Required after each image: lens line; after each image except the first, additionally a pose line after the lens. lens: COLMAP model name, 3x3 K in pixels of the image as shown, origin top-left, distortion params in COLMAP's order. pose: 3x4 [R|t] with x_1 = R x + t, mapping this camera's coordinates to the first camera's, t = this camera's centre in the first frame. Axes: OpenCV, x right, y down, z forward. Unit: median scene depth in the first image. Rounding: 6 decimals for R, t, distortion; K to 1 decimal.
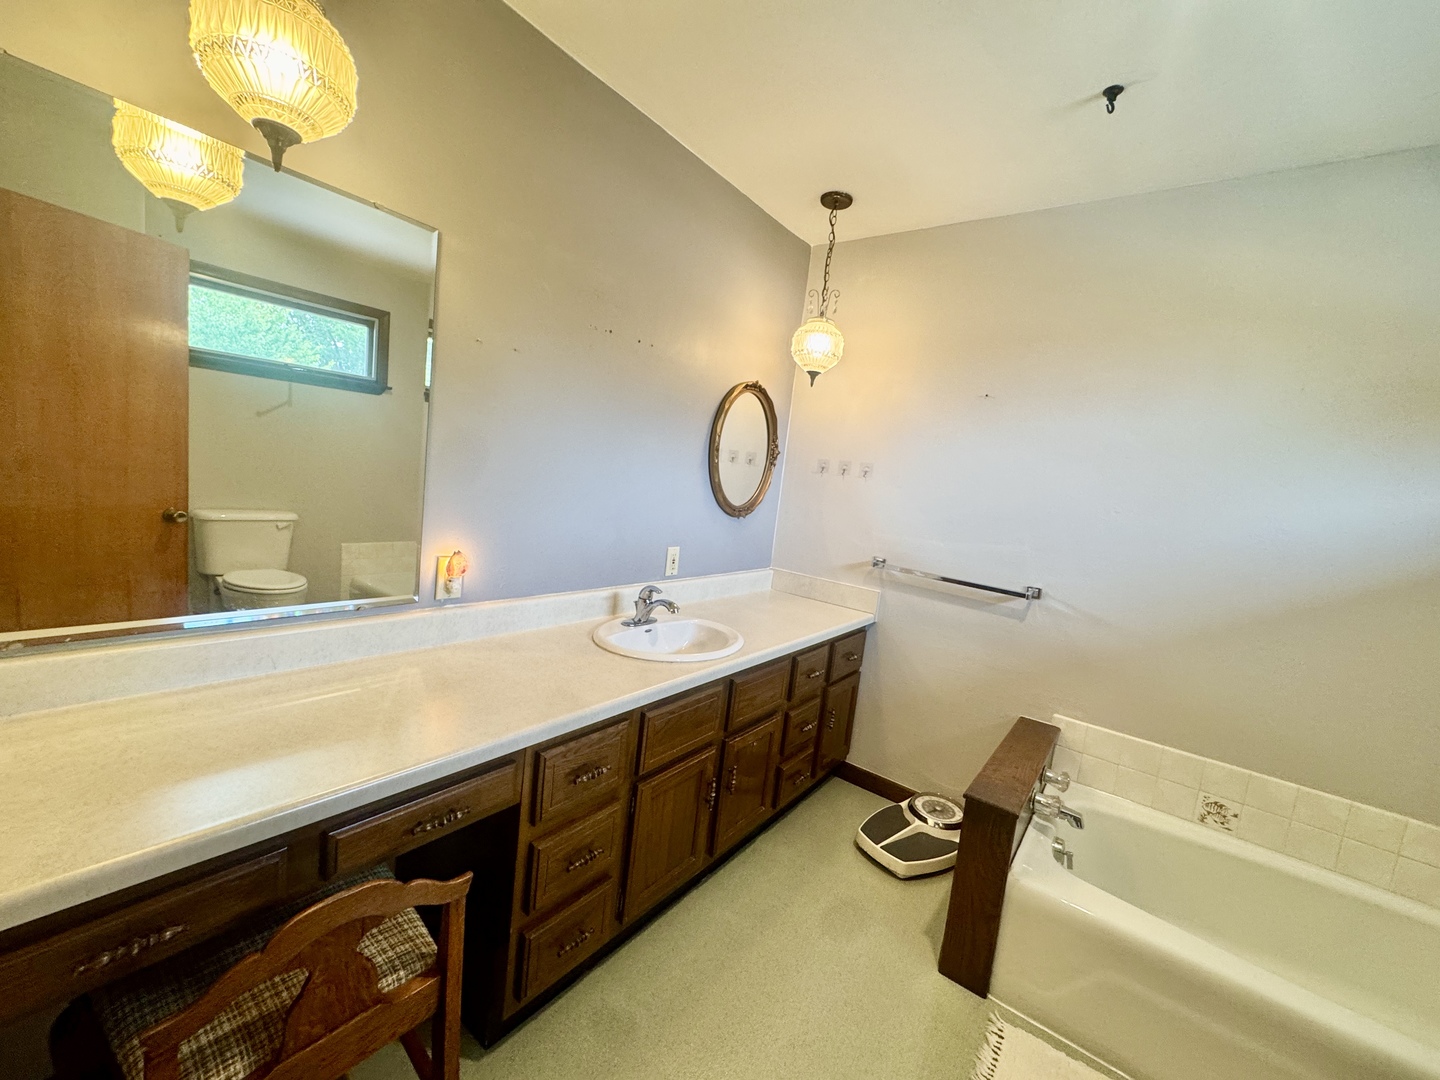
lens RADIAL K [[575.5, 0, 724.1], [0, 575.5, 538.1], [0, 0, 1]] dist [-0.003742, 0.000574]
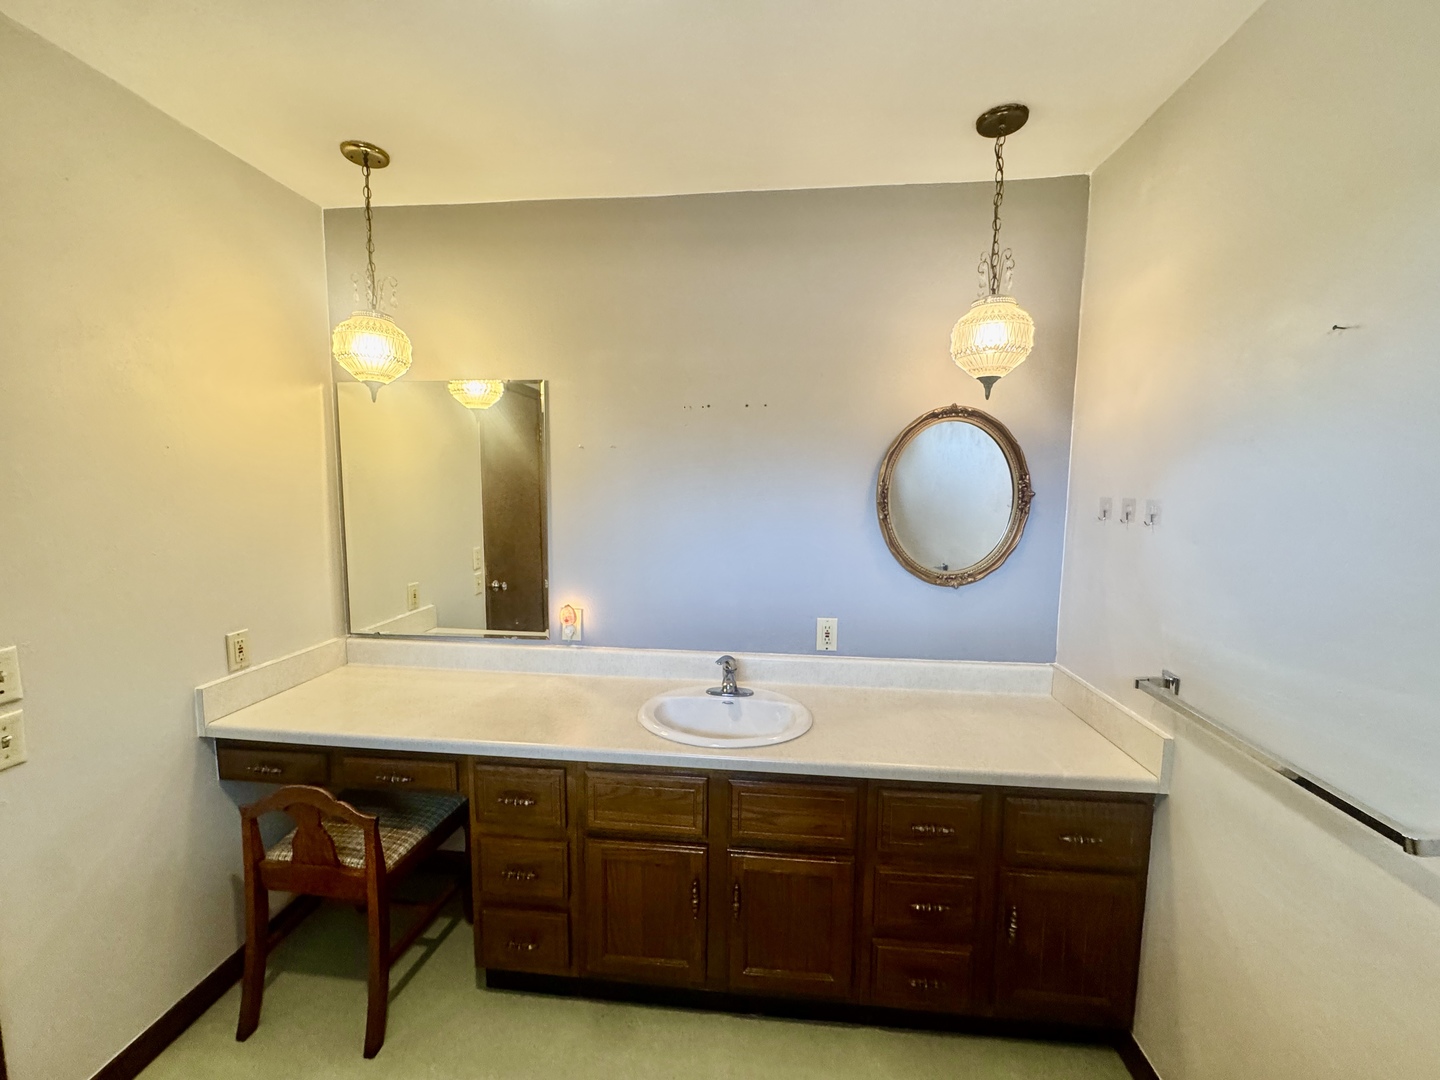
lens RADIAL K [[575.5, 0, 721.6], [0, 575.5, 540.0], [0, 0, 1]] dist [-0.003742, 0.000574]
pose [[0.520555, -0.024529, -0.853476, 0.603882], [-0.046698, 0.997273, -0.057144, -0.047321], [0.852550, 0.069602, 0.517990, 0.421292]]
